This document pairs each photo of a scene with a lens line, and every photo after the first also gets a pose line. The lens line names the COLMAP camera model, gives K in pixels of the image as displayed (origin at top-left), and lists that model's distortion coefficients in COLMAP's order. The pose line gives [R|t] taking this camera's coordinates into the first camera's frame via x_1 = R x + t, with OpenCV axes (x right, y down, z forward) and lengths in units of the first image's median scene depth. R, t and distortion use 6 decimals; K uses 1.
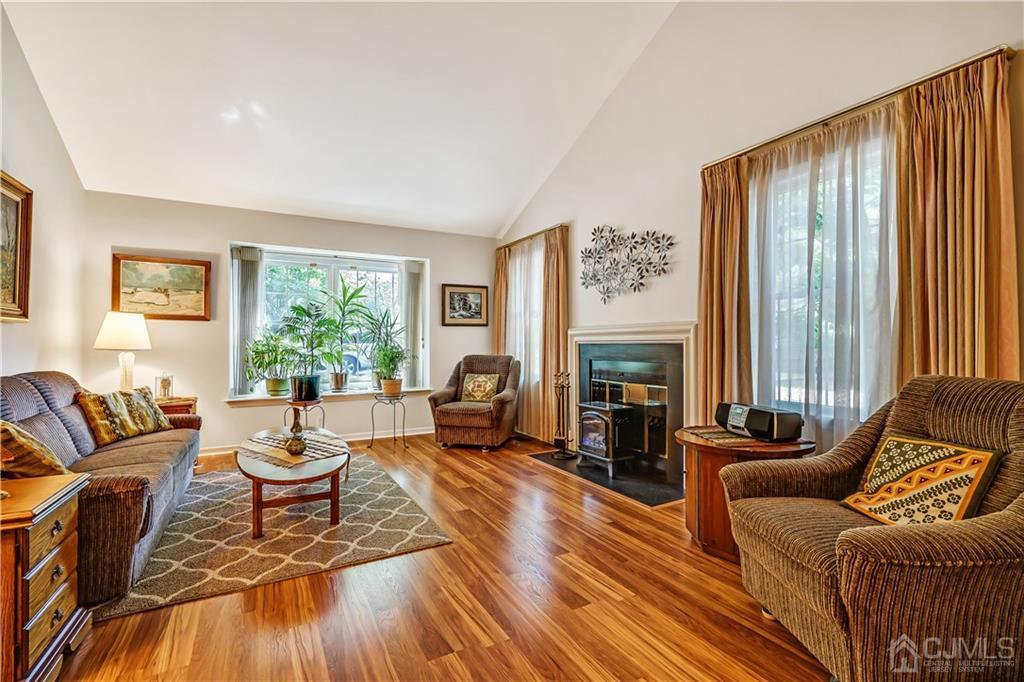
lens RADIAL K [[459.0, 0, 512.0], [0, 459.0, 341.0], [0, 0, 1]] dist [0.000109, 0.000149]
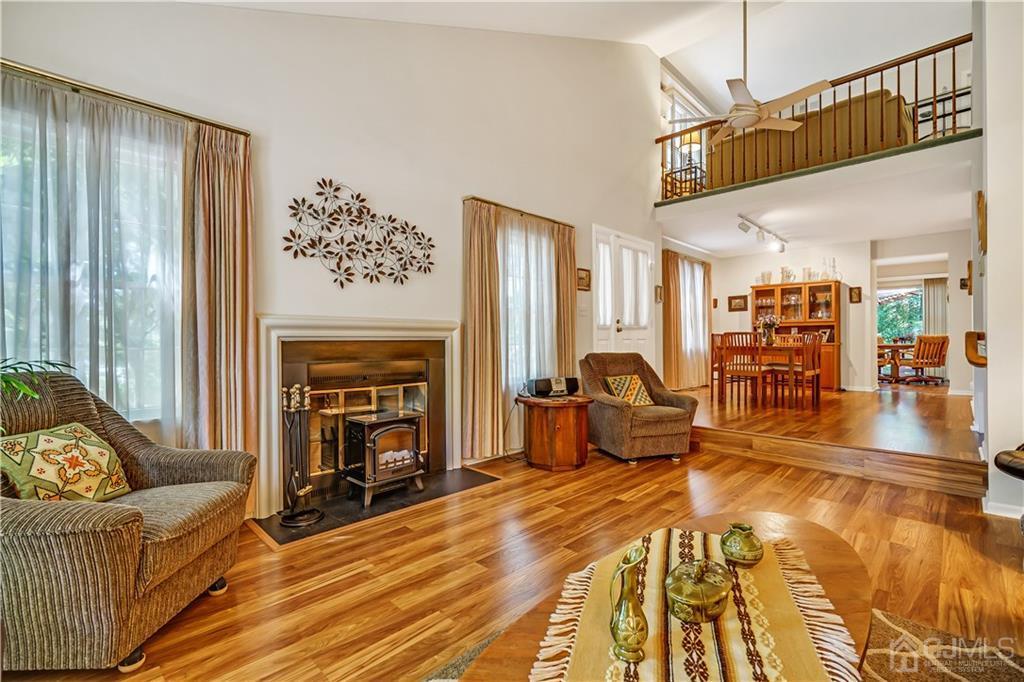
lens RADIAL K [[459.0, 0, 512.0], [0, 459.0, 341.0], [0, 0, 1]] dist [0.000109, 0.000149]
pose [[-0.283340, 0.003173, 0.959014, -0.590547], [-0.000814, 0.999993, -0.003549, 0.008648], [-0.959019, -0.001786, -0.283336, 0.929685]]
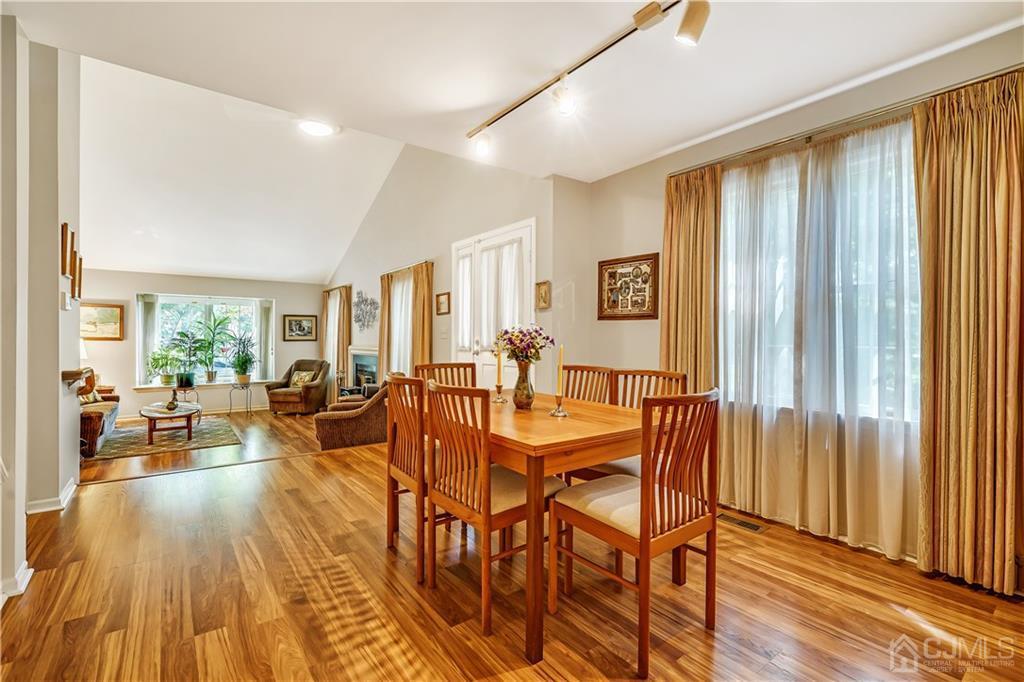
lens RADIAL K [[457.0, 0, 512.0], [0, 457.0, 341.0], [0, 0, 1]] dist [-0.000388, -0.000281]
pose [[0.990292, 0.004267, 0.138937, 0.513385], [-0.005784, 0.999928, 0.010519, -0.067852], [-0.138883, -0.011220, 0.990245, -0.844369]]
